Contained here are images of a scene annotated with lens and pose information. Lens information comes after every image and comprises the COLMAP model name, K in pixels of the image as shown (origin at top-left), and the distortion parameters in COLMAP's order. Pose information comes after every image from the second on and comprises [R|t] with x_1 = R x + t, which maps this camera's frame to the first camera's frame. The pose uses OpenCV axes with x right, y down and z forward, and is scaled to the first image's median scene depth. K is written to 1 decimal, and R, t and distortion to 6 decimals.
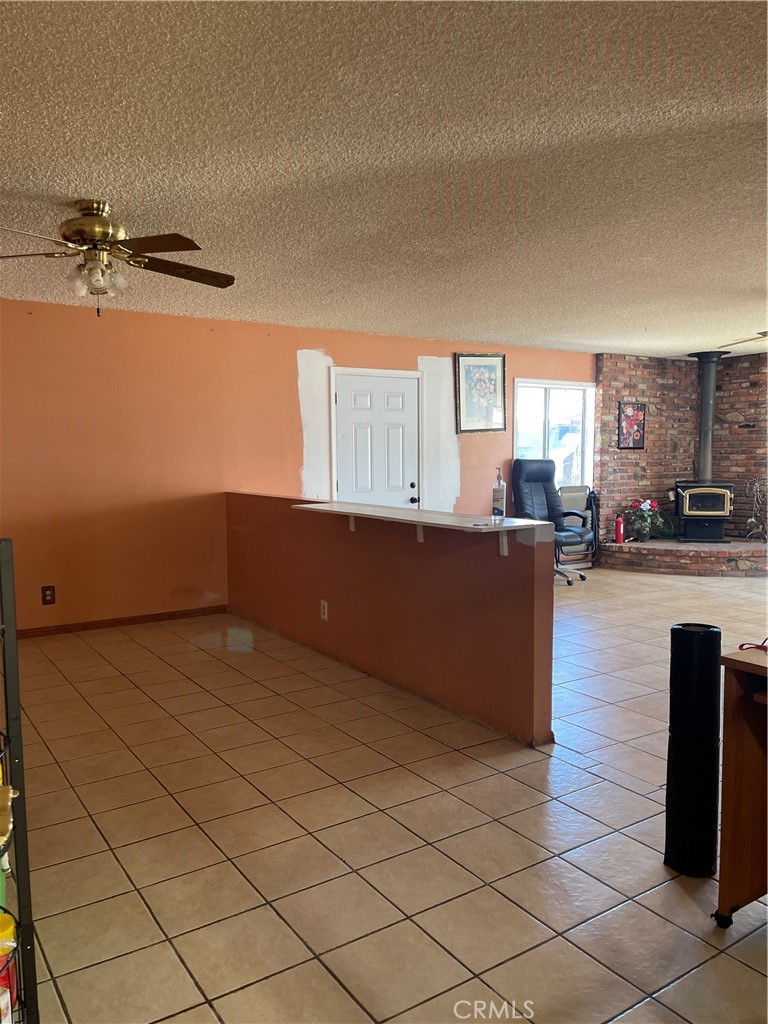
lens RADIAL K [[765.1, 0, 381.2], [0, 765.1, 519.0], [0, 0, 1]] dist [0.031391, -0.019016]
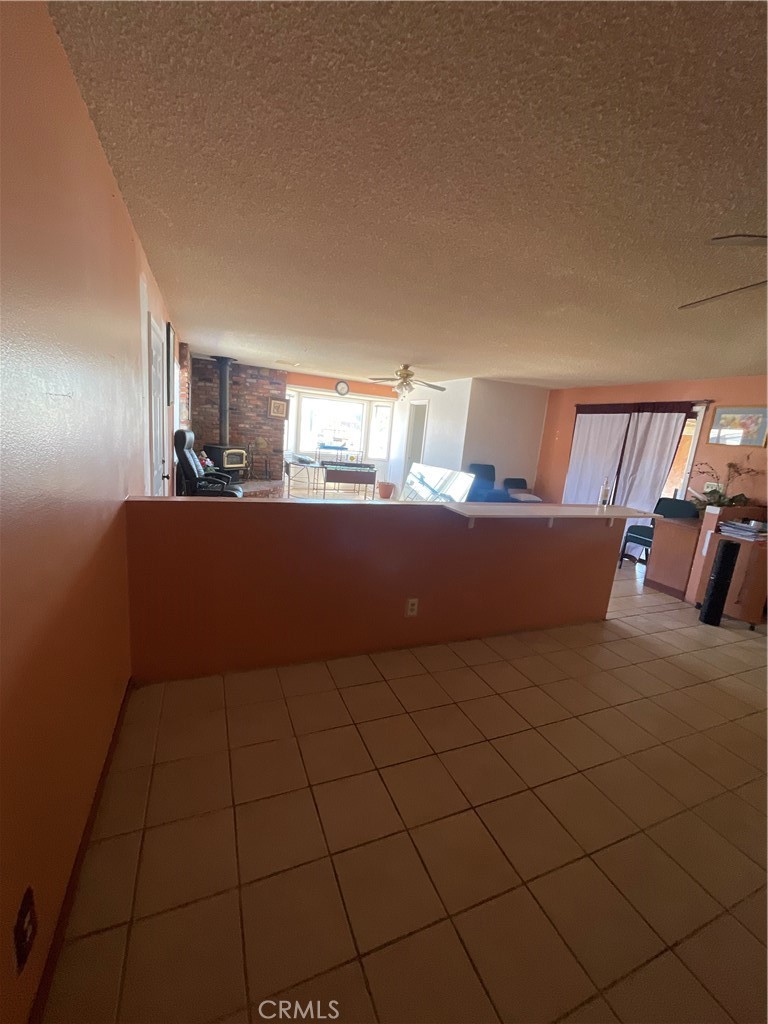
lens RADIAL K [[413.4, 0, 381.9], [0, 413.4, 512.0], [0, 0, 1]] dist [-0.010307, 0.003650]
pose [[0.178911, -0.167283, 0.969540, -0.606662], [-0.008789, 0.985129, 0.171594, -0.105550], [-0.983826, -0.039222, 0.174780, 0.946560]]
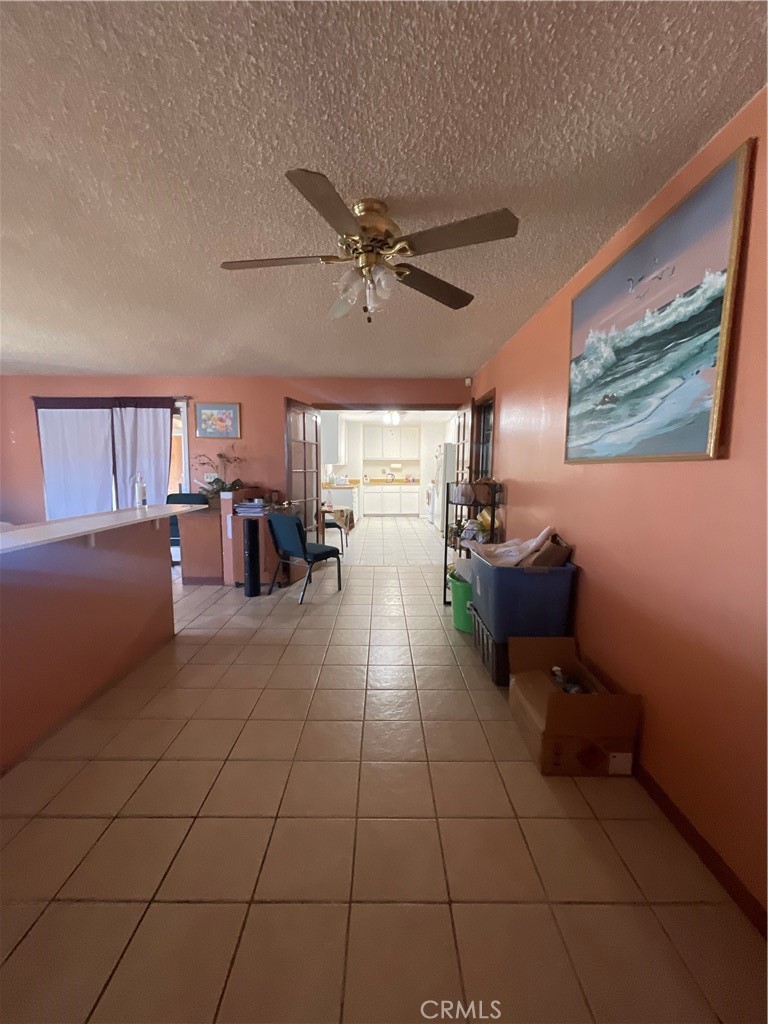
lens RADIAL K [[413.4, 0, 382.9], [0, 413.4, 511.8], [0, 0, 1]] dist [-0.010307, 0.003650]
pose [[-0.837750, -0.056762, 0.543095, -0.459898], [0.043926, 0.984354, 0.170639, -0.076867], [-0.544284, 0.166809, -0.822150, 0.994902]]
